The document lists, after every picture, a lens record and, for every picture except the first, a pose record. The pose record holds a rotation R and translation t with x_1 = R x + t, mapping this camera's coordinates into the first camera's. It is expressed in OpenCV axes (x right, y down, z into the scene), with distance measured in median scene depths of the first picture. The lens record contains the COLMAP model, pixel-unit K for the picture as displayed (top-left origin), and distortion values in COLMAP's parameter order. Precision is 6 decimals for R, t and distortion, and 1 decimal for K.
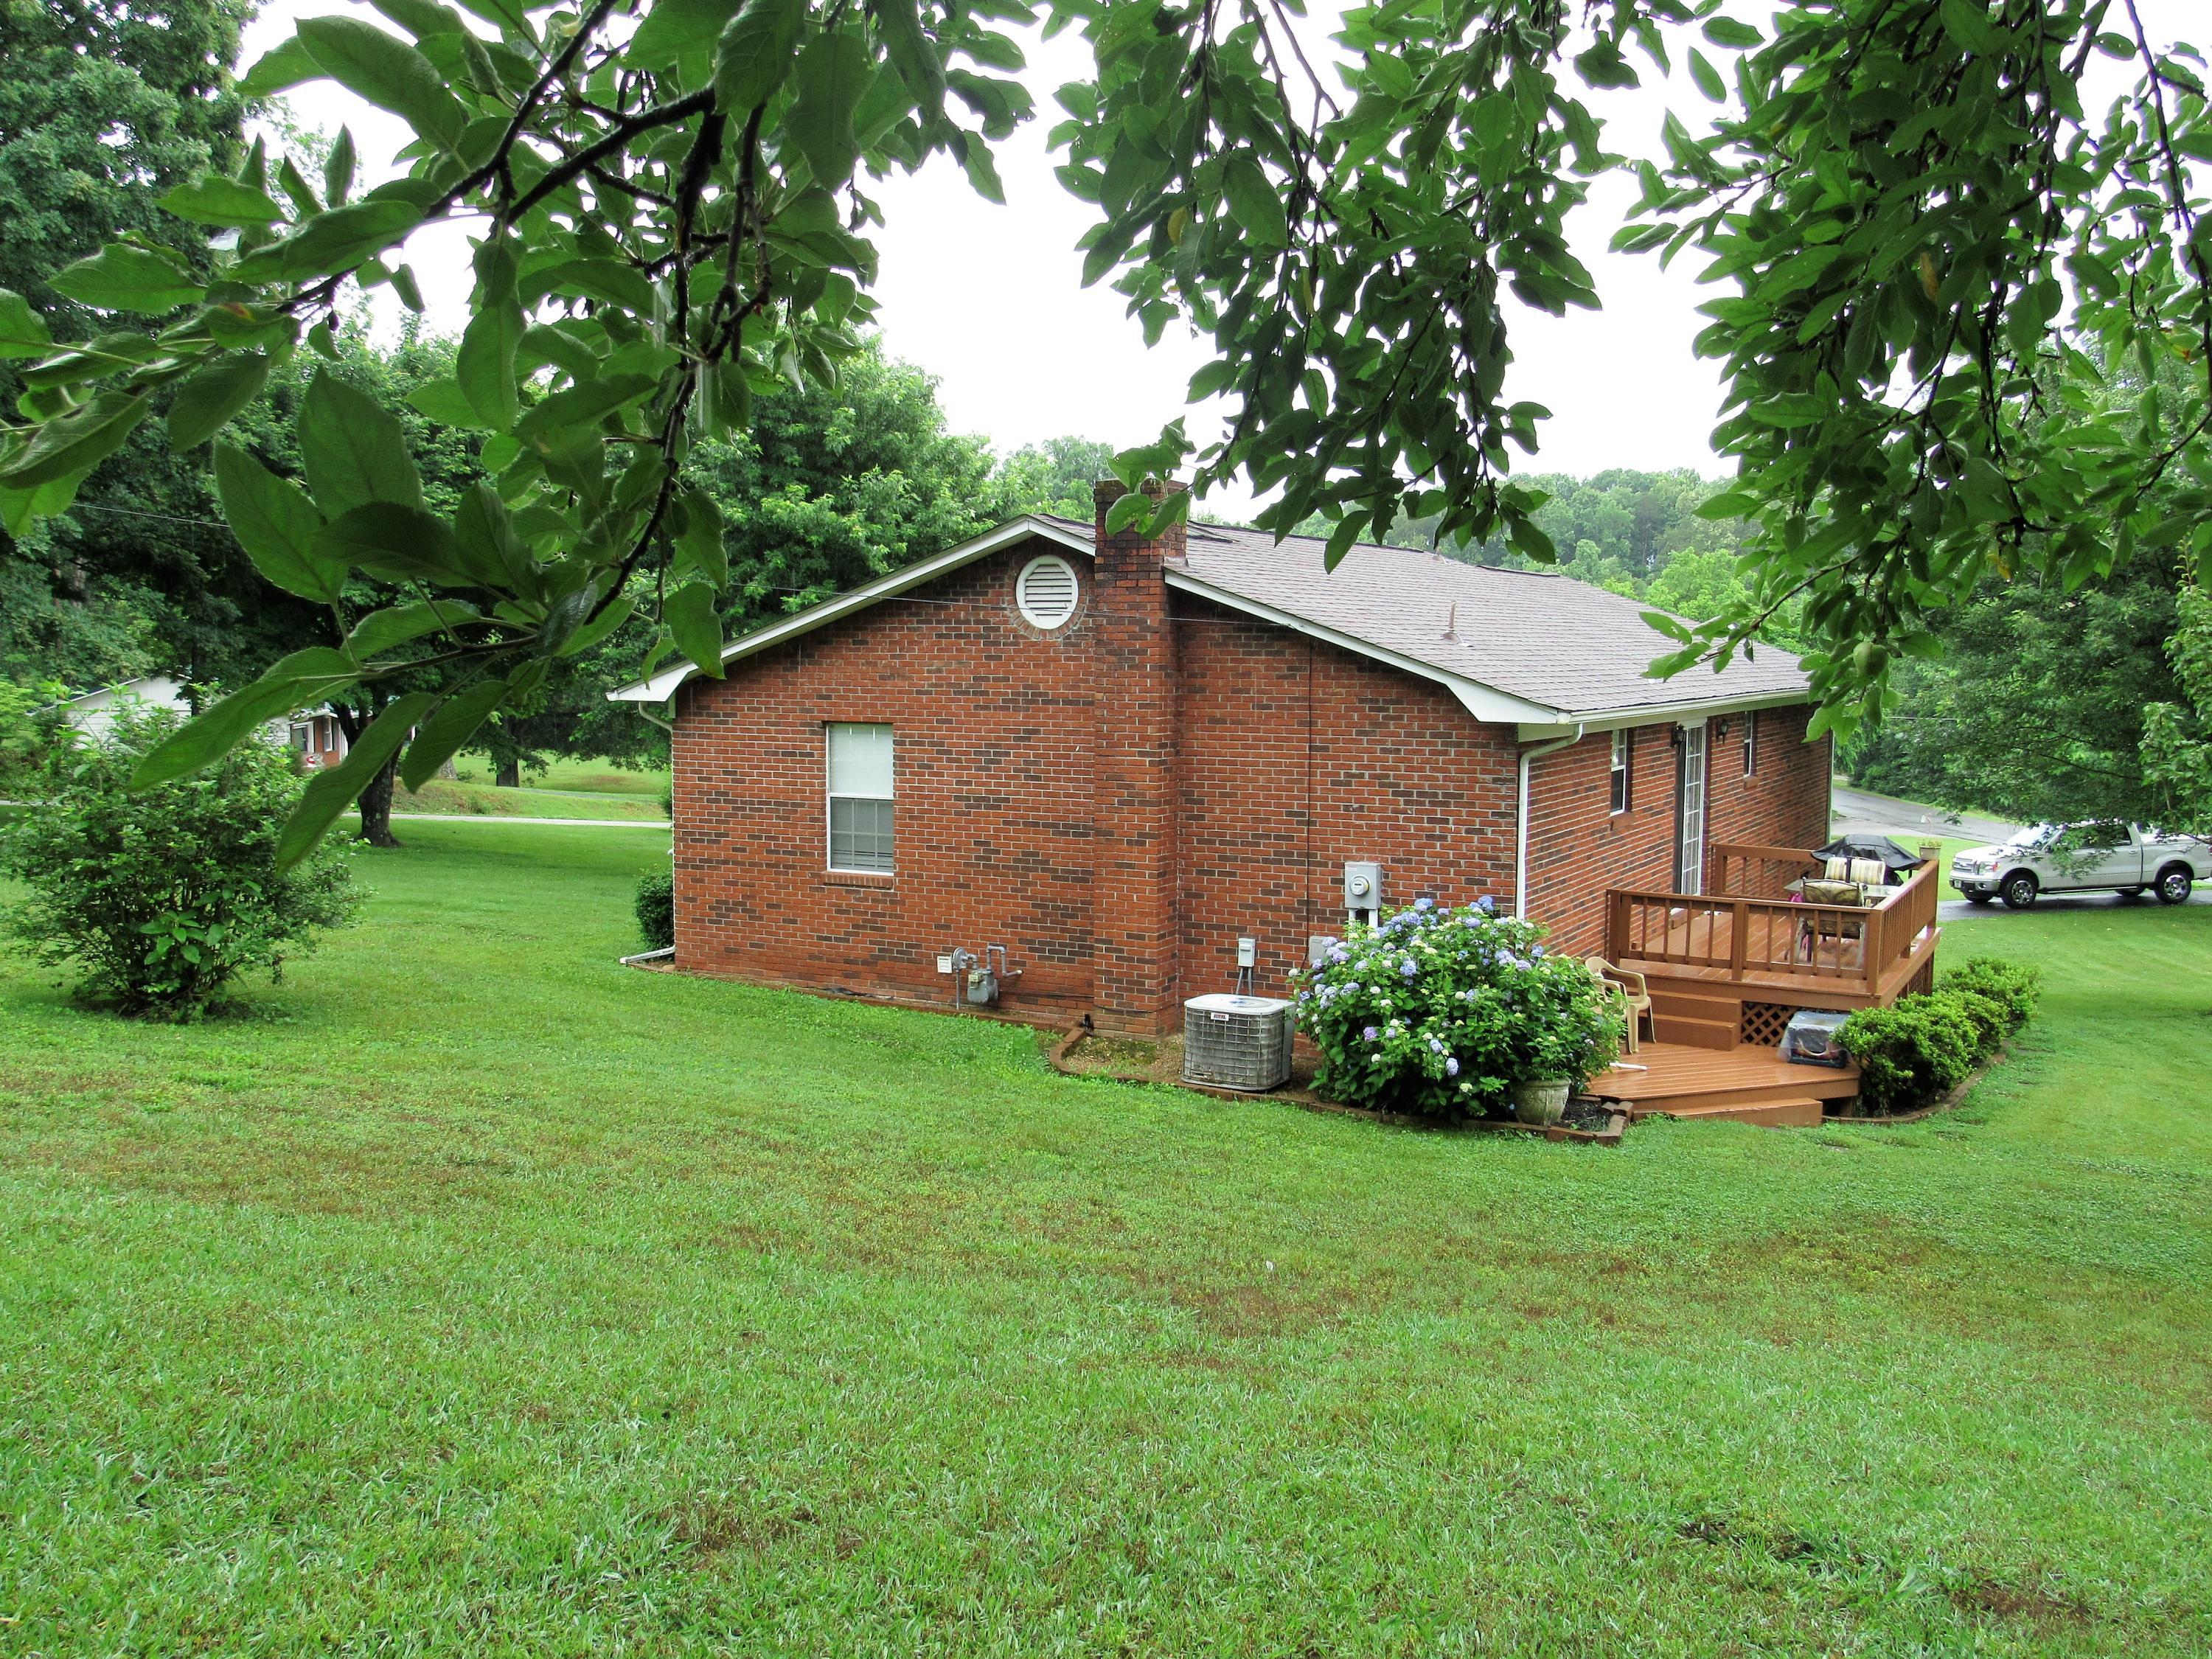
lens RADIAL K [[1953.7, 0, 1098.8], [0, 1953.7, 839.3], [0, 0, 1]] dist [-0.019830, -0.002779]
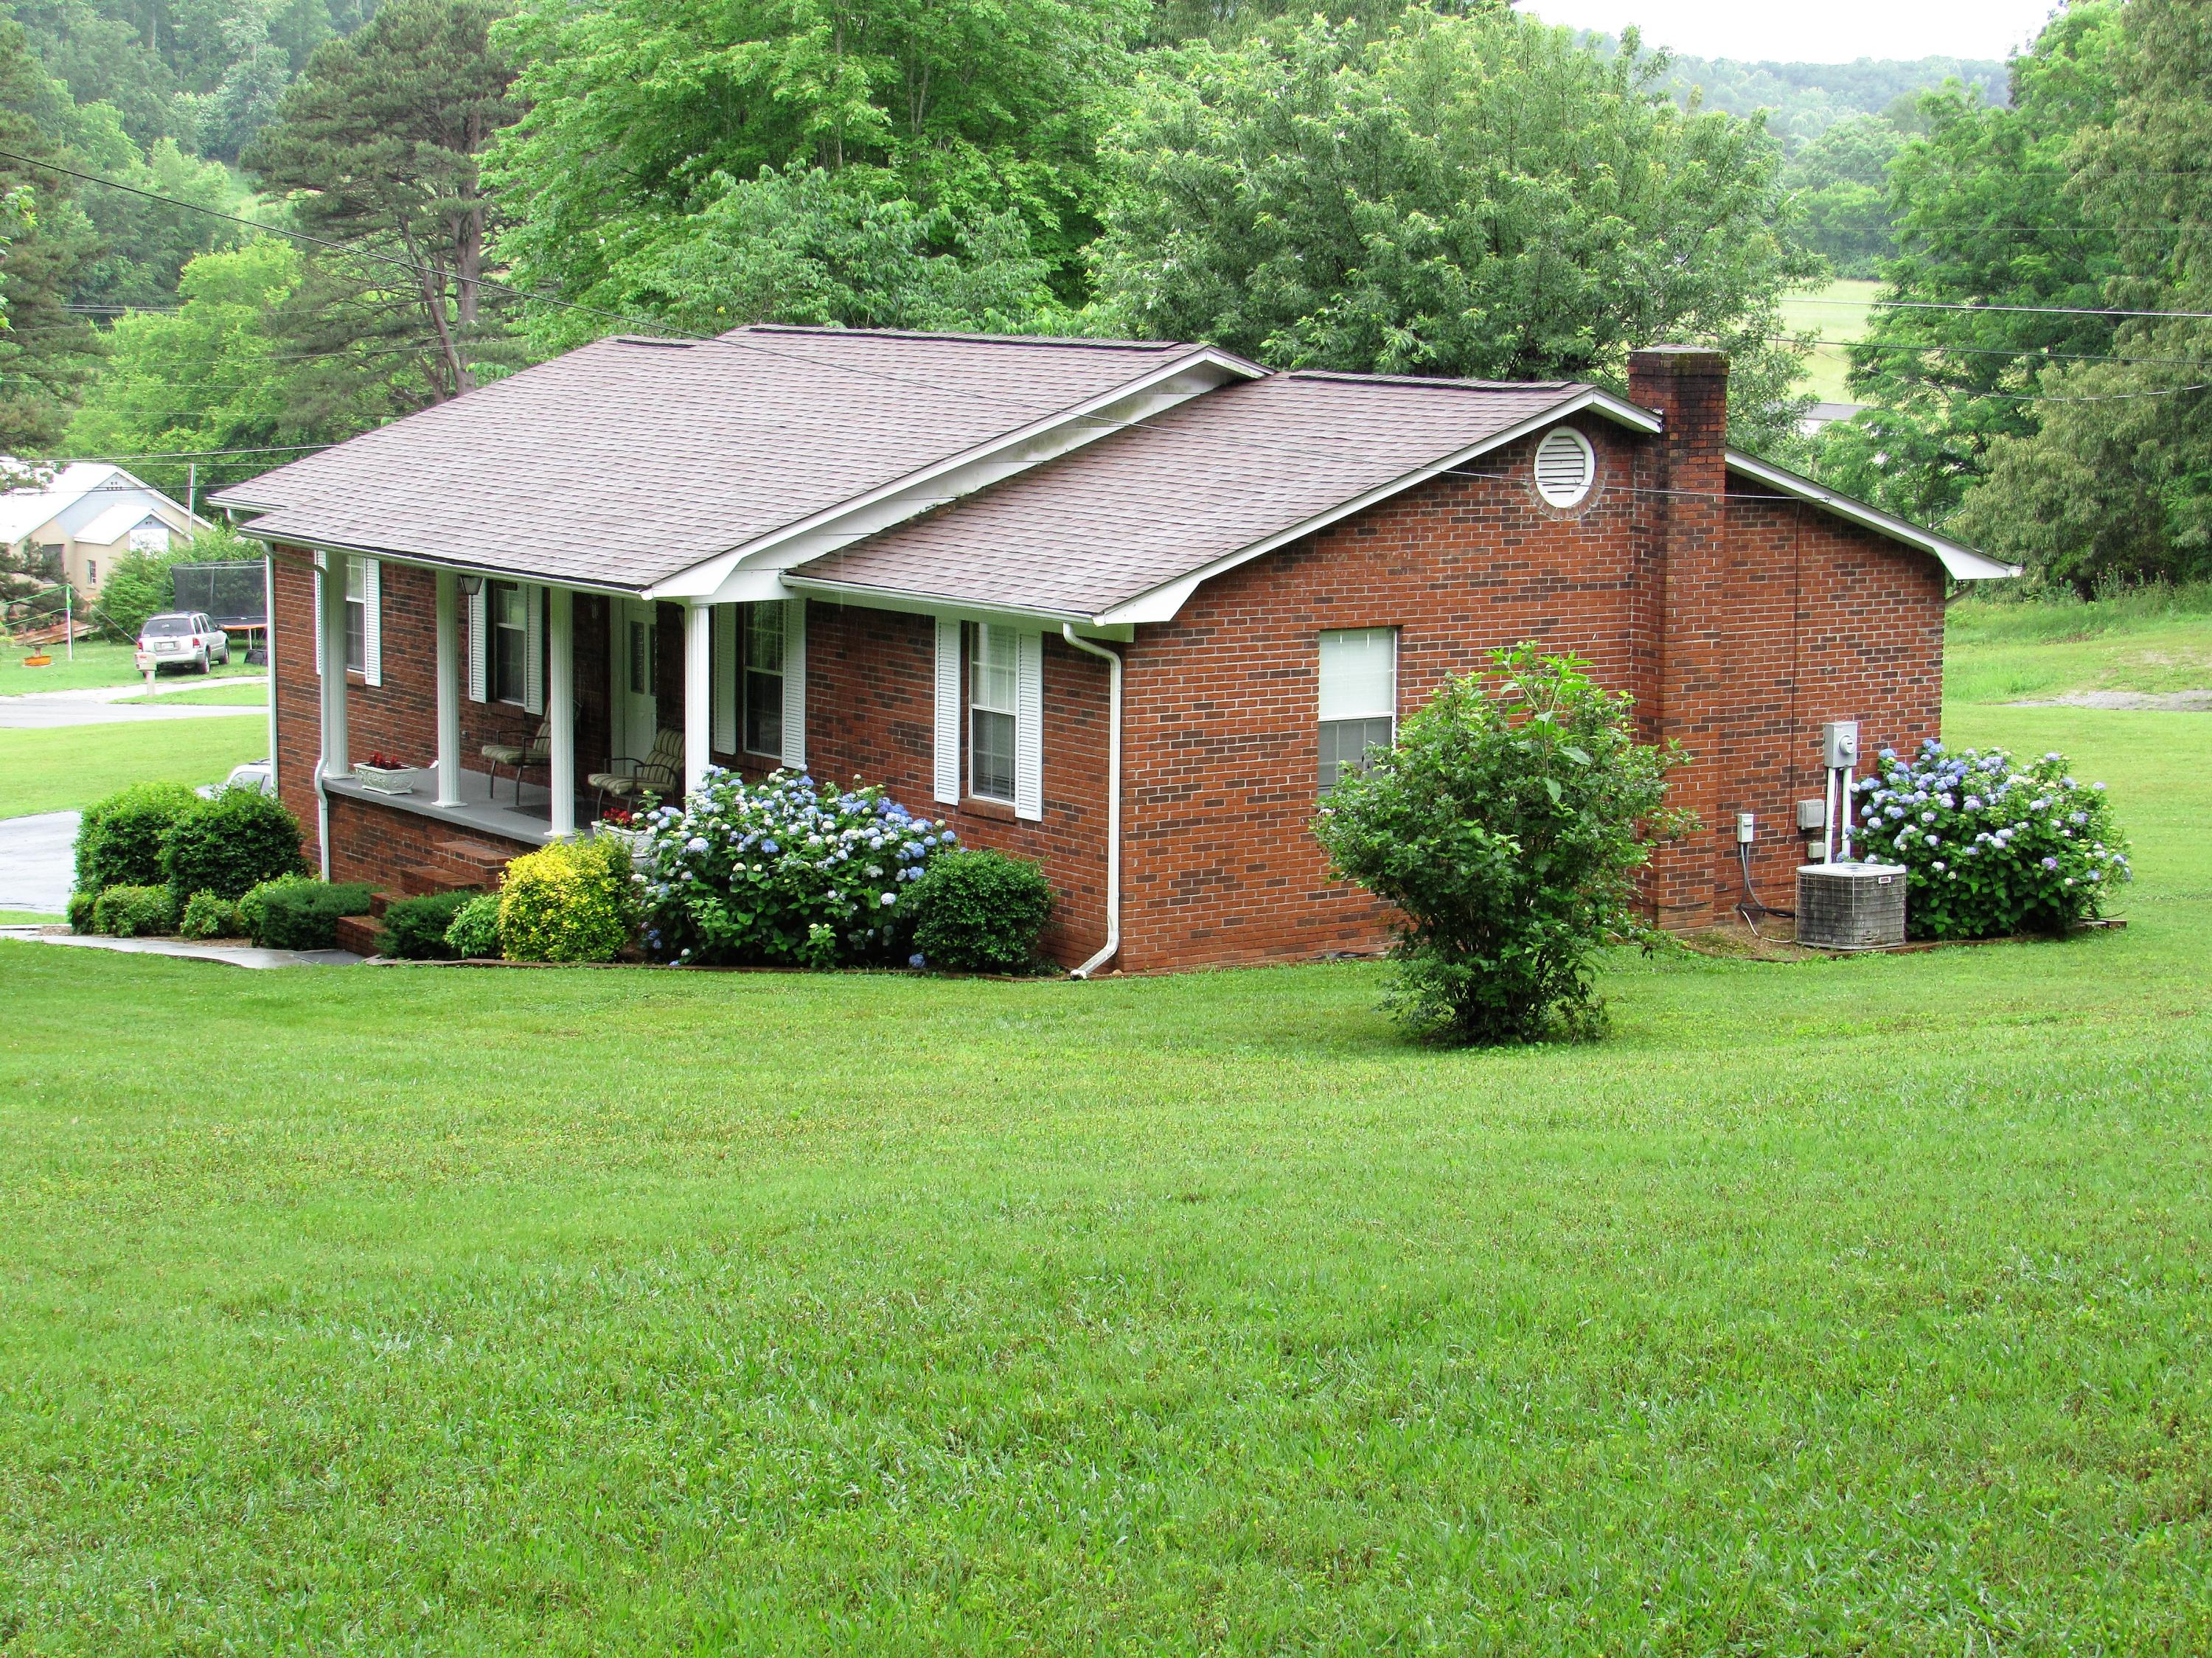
lens RADIAL K [[4333.5, 0, 1107.6], [0, 4333.5, 825.3], [0, 0, 1]] dist [-0.043962, 0.000000]
pose [[0.466109, -0.126474, 0.875641, -1.888629], [0.079242, 0.991720, 0.101058, -0.180185], [-0.881171, 0.022283, 0.472271, 0.241524]]
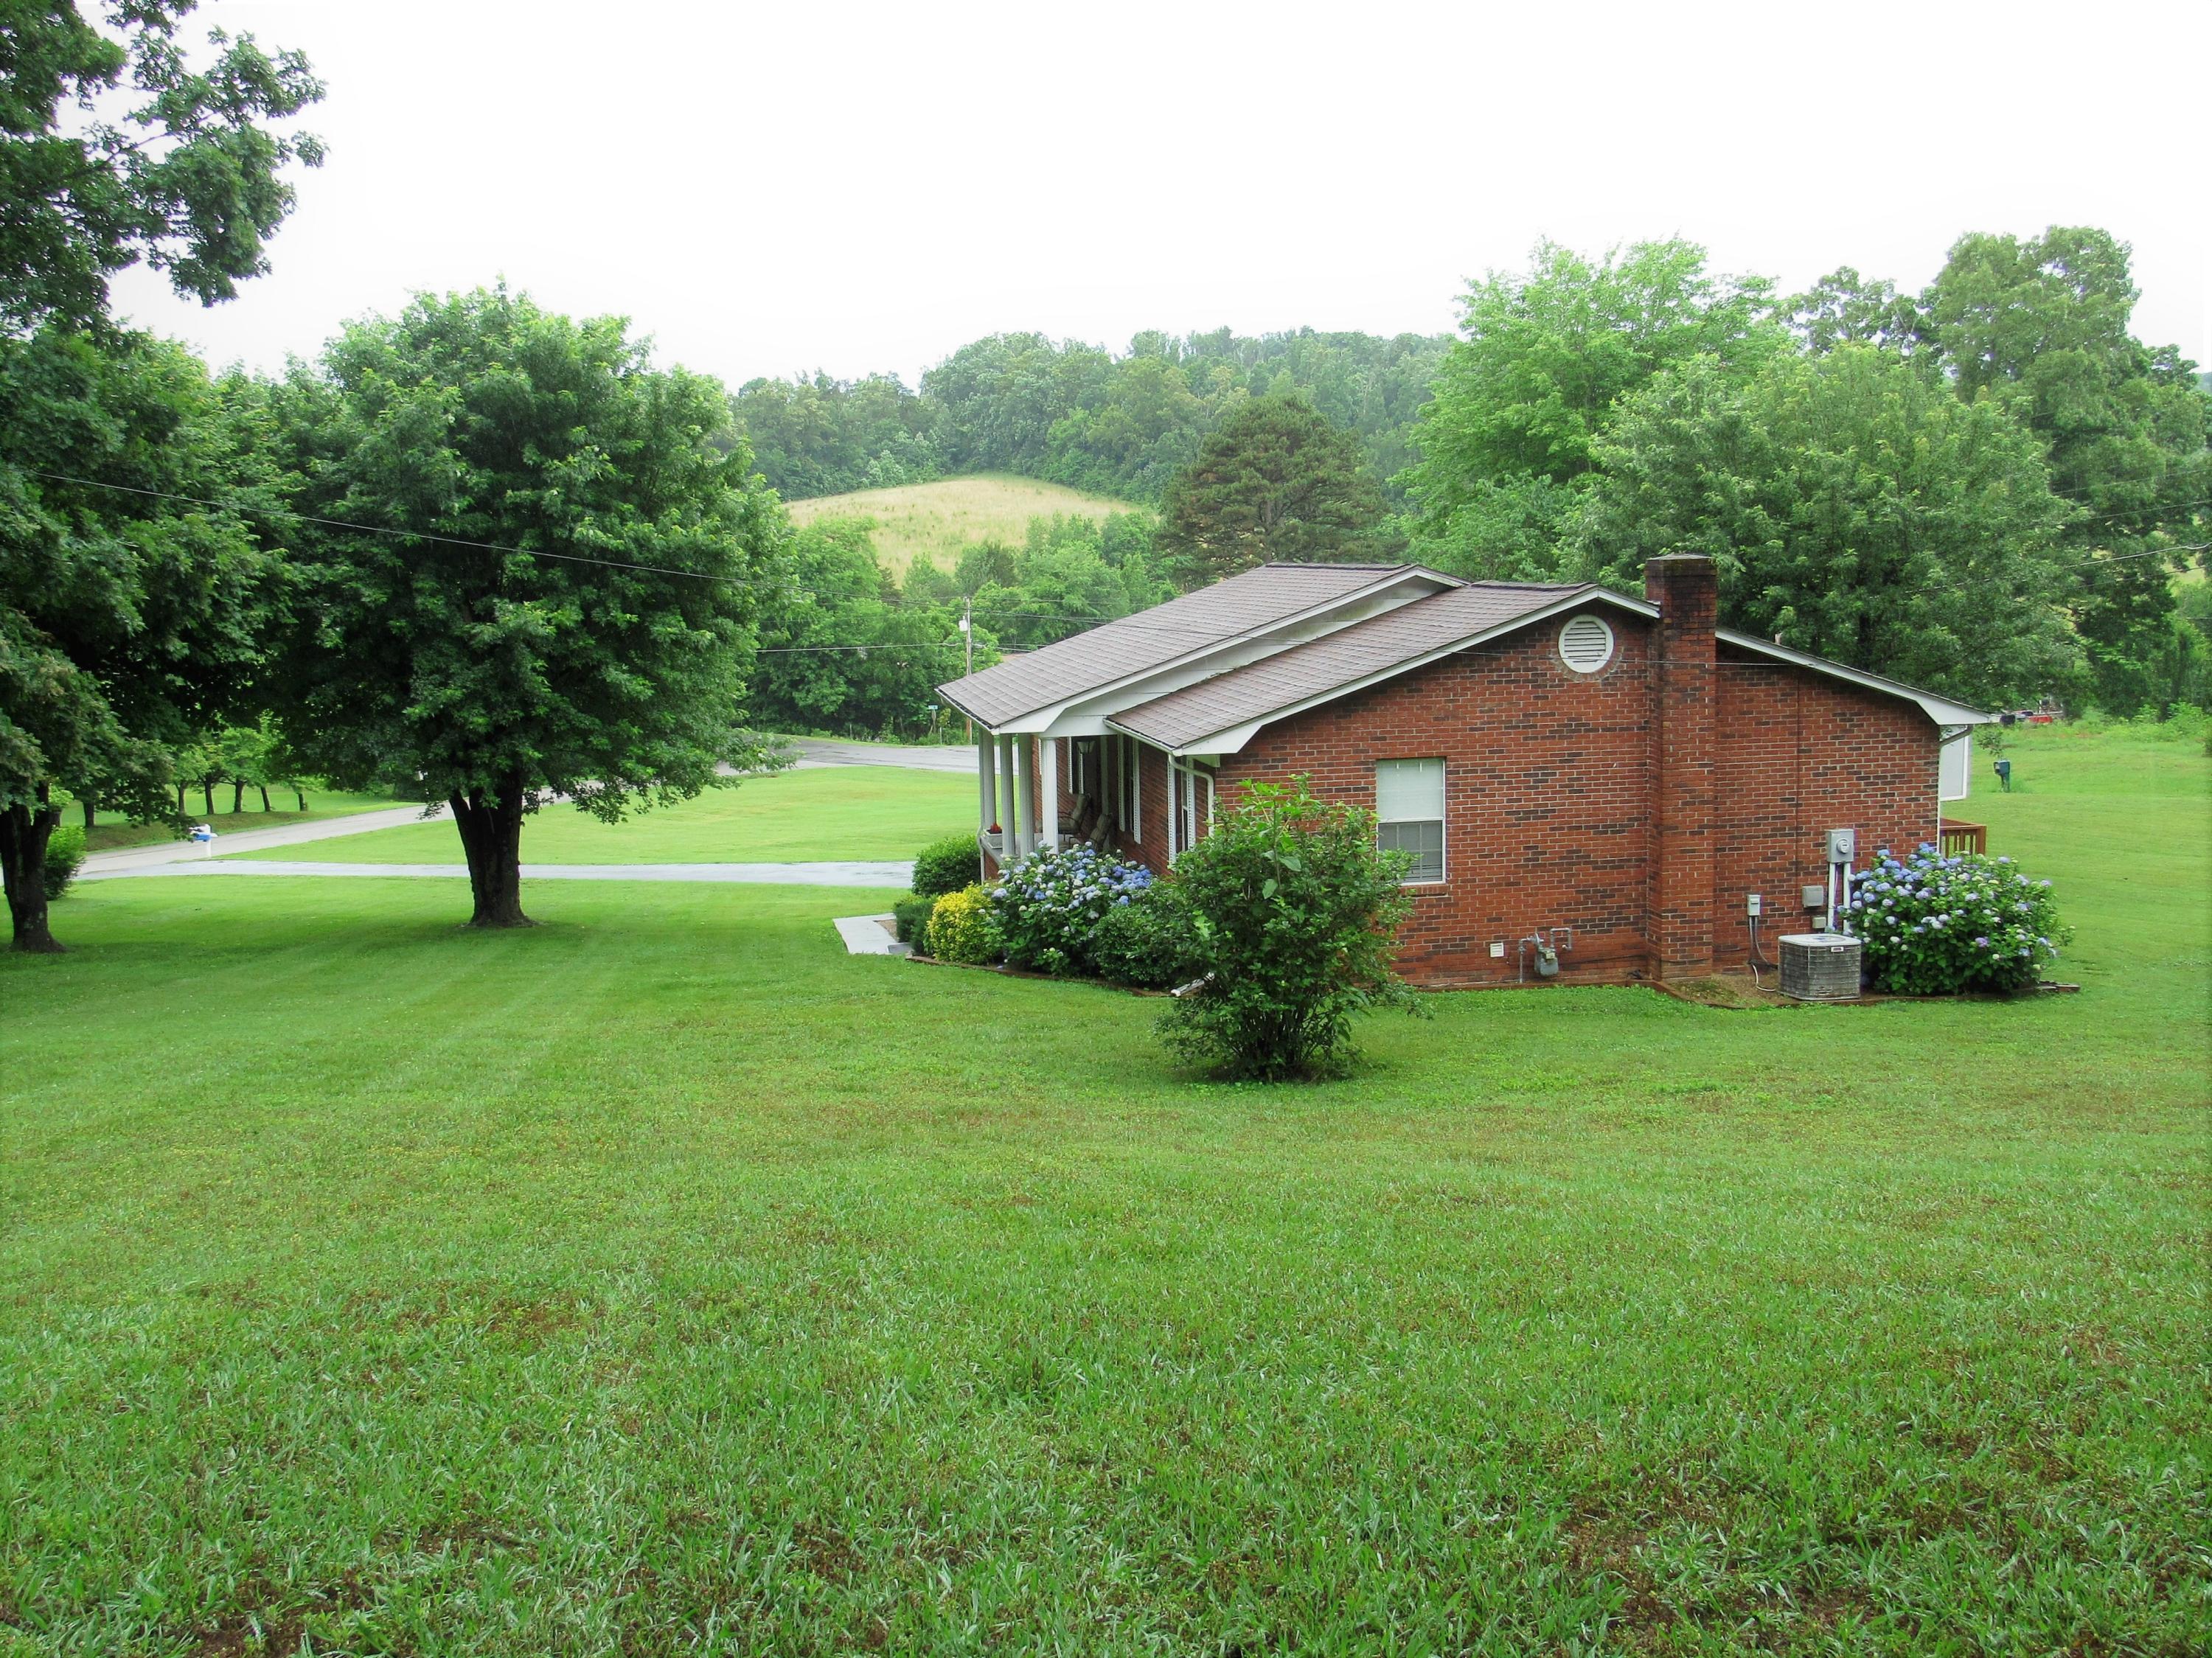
lens RADIAL K [[2151.3, 0, 1107.0], [0, 2151.3, 831.3], [0, 0, 1]] dist [-0.007190, 0.000000]
pose [[0.796429, -0.108687, 0.594885, -1.104689], [0.089372, 0.994069, 0.061968, -0.119063], [-0.598092, 0.003813, 0.801418, 0.072067]]
